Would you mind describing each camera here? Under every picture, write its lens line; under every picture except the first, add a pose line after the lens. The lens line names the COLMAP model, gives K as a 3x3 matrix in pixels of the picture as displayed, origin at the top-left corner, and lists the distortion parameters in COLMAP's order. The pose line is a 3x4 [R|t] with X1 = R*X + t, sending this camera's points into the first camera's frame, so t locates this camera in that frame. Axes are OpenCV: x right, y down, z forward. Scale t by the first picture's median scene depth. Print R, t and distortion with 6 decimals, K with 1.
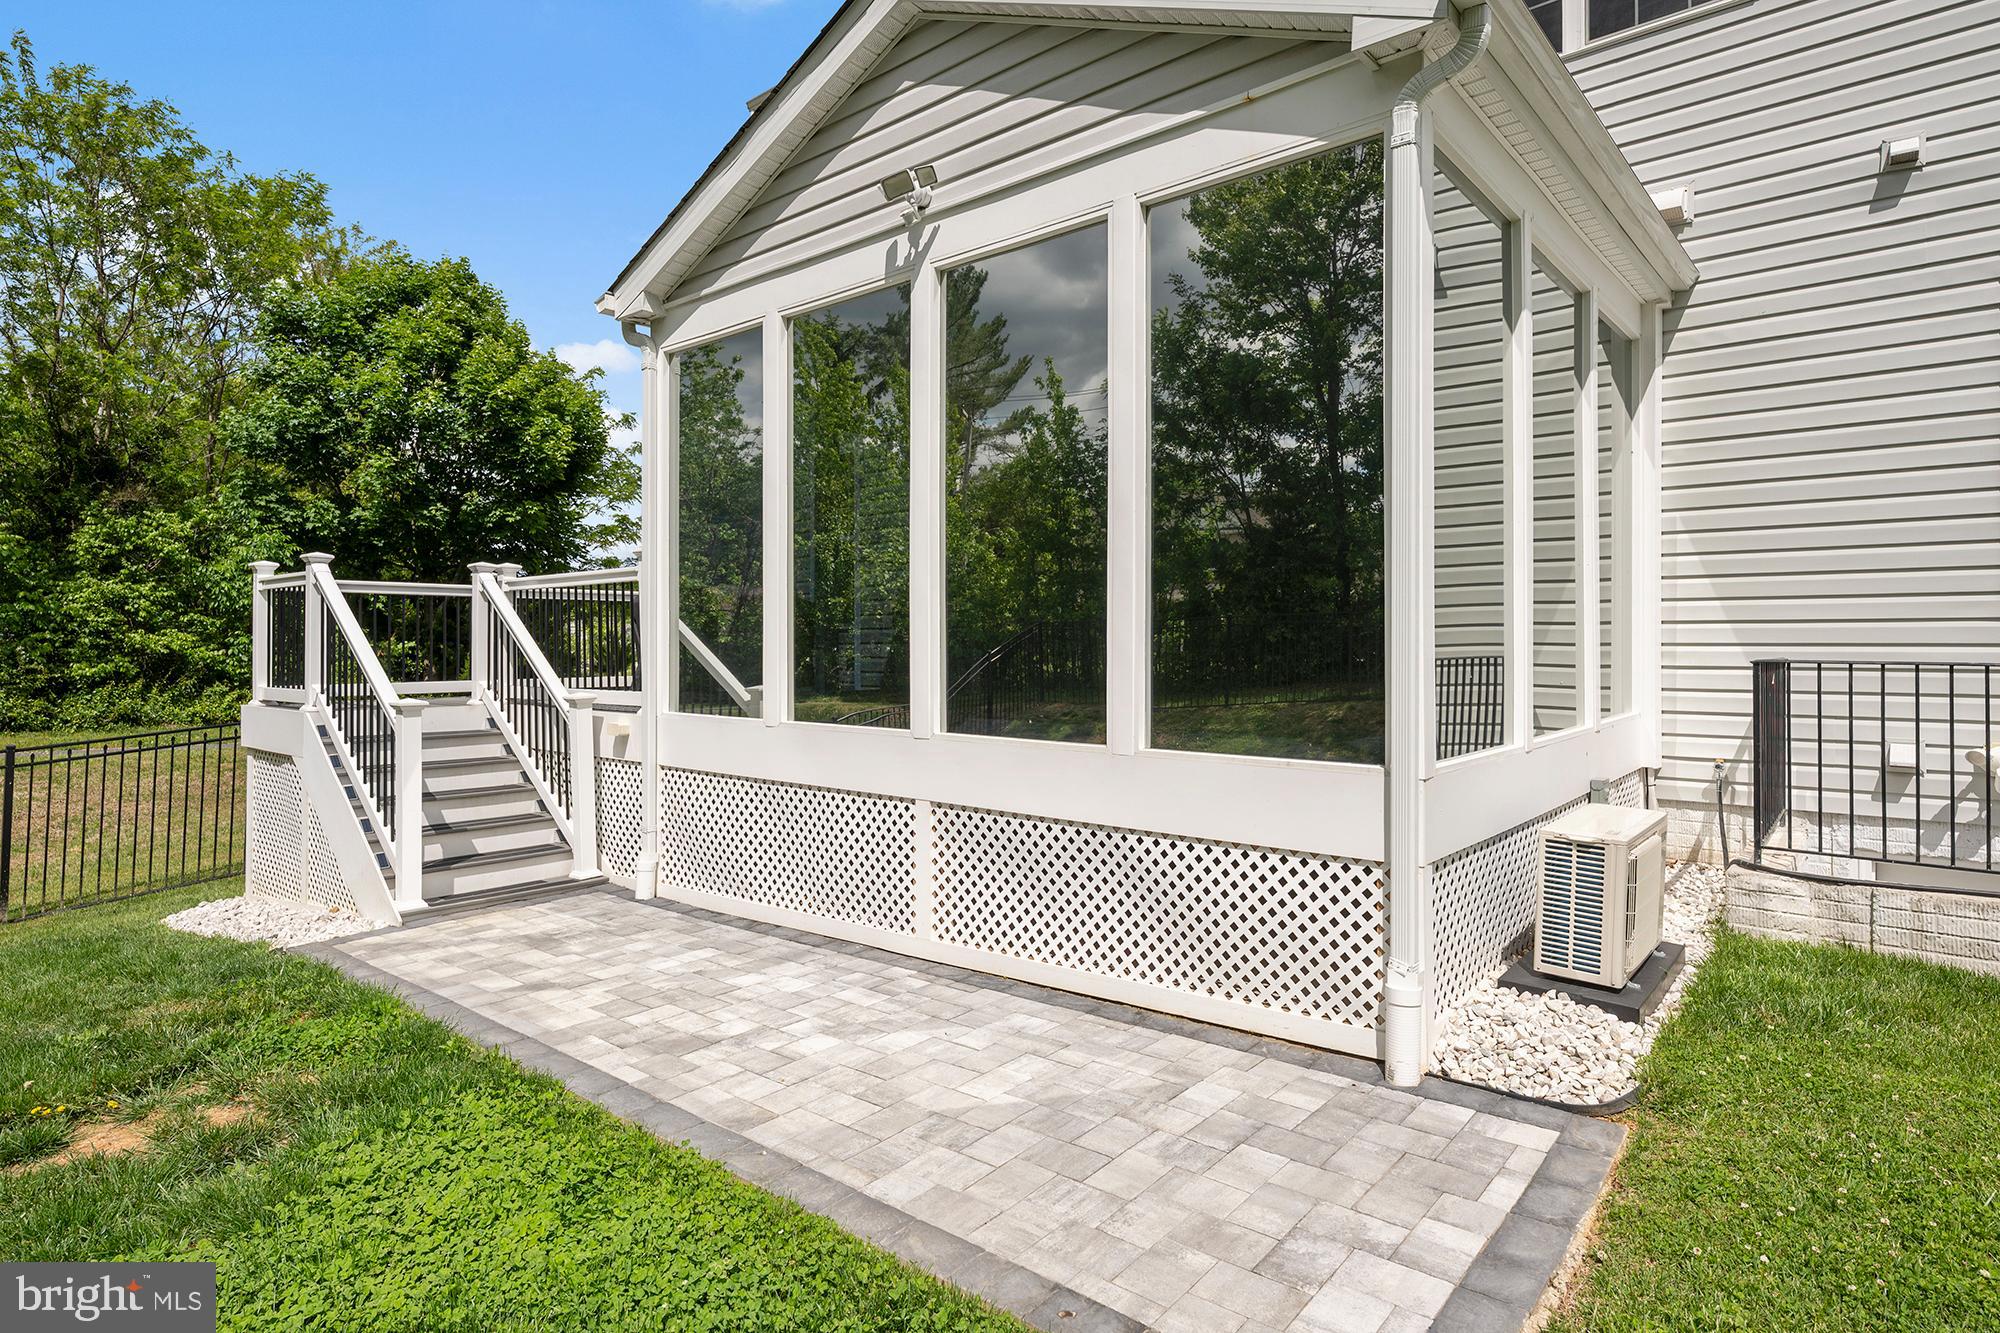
lens RADIAL K [[1081.4, 0, 1008.2], [0, 1081.4, 636.3], [0, 0, 1]] dist [0.001938, 0.000895]
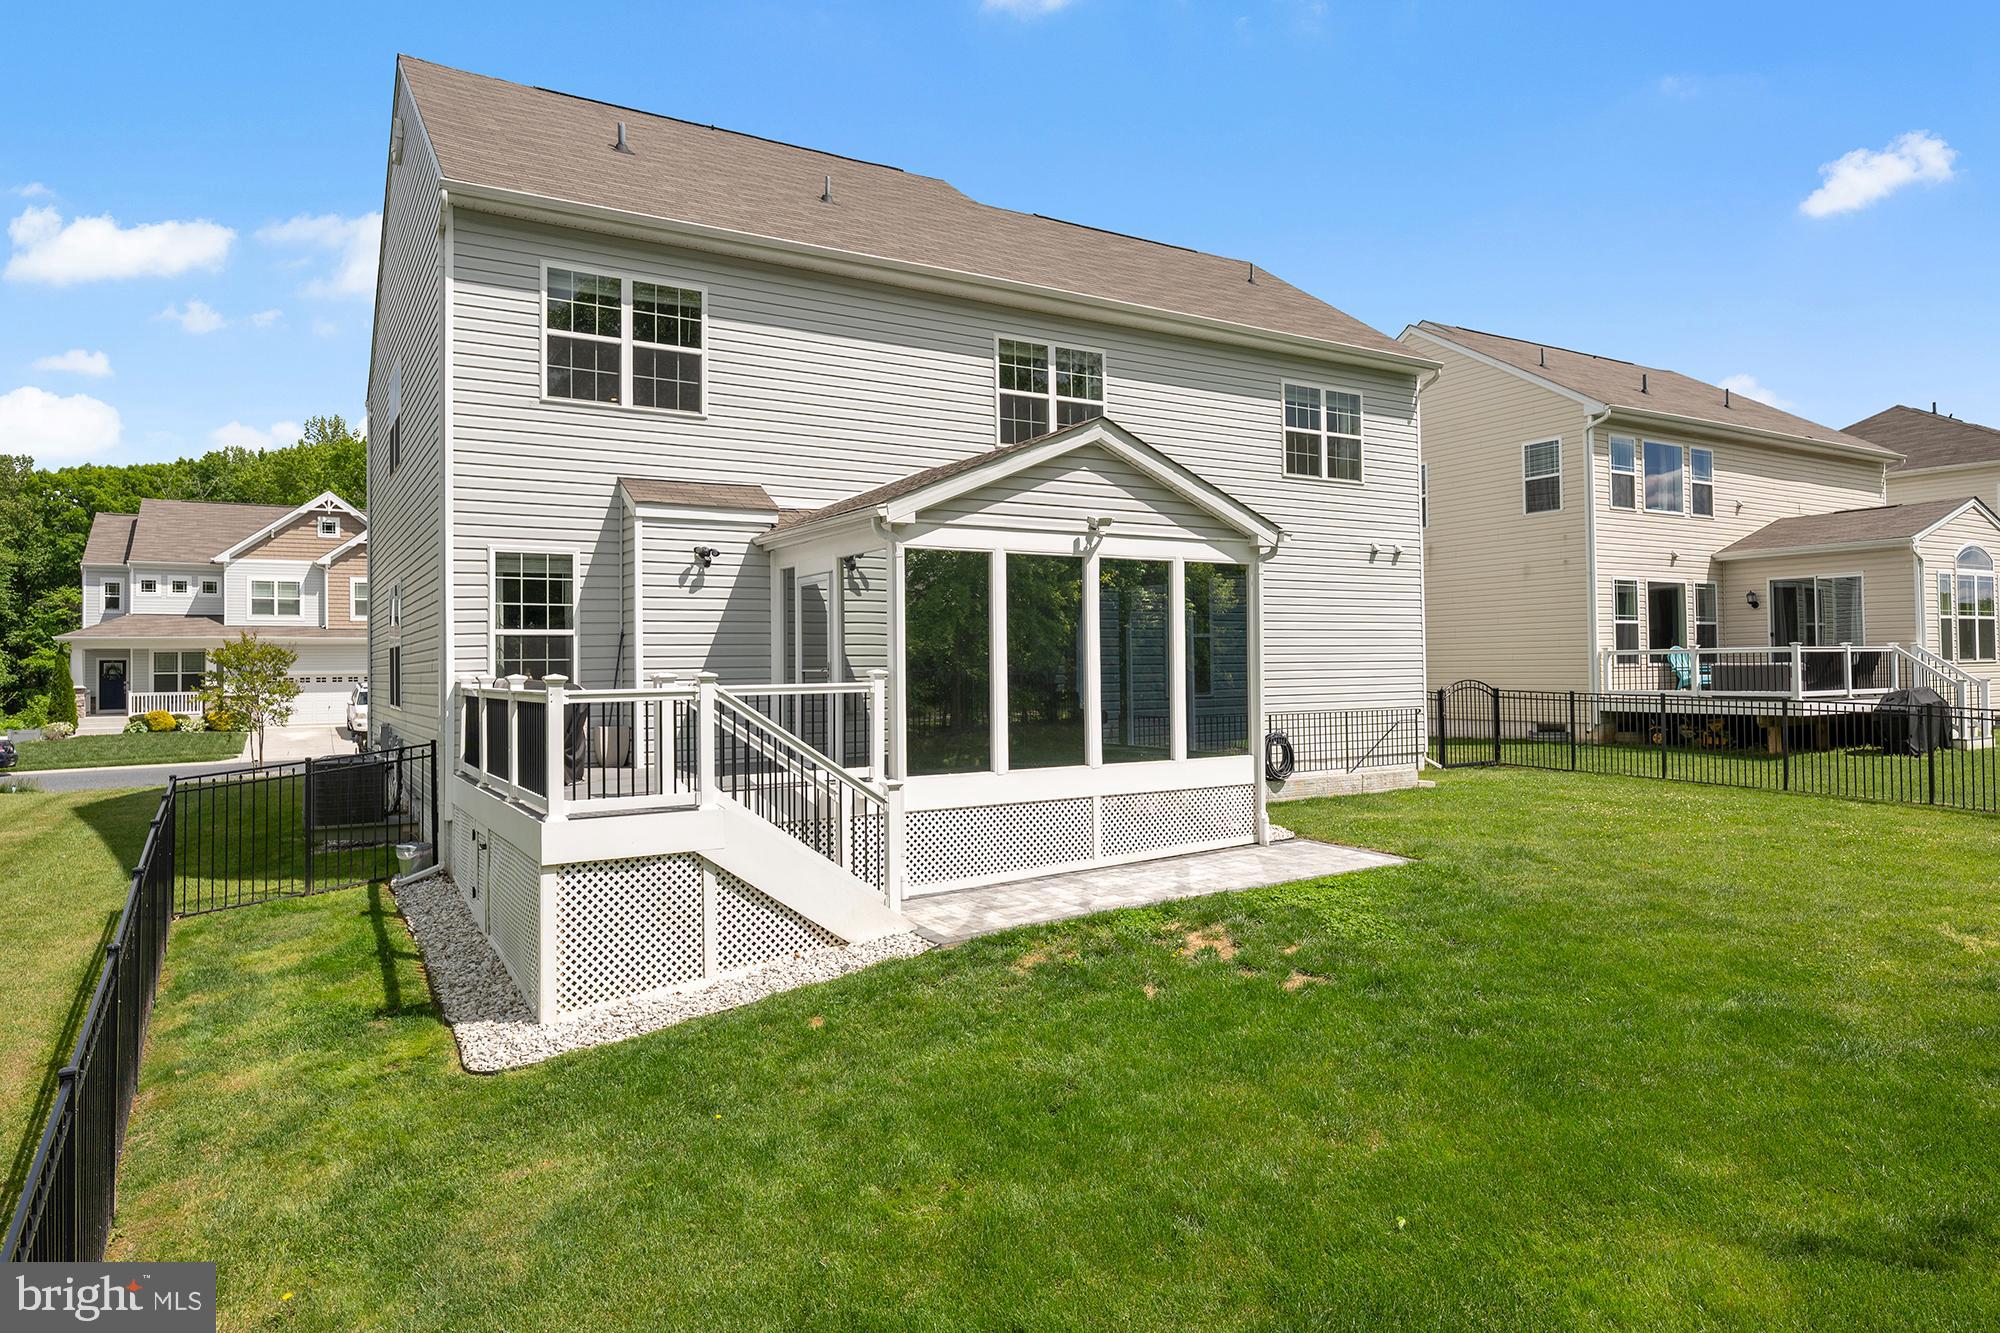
lens RADIAL K [[1188.6, 0, 1004.1], [0, 1188.6, 660.5], [0, 0, 1]] dist [-0.001773, 0.002626]
pose [[0.312862, 0.004067, 0.949790, -2.209934], [0.007521, 0.999949, -0.006760, -0.100353], [-0.949769, 0.009258, 0.312816, 0.377612]]
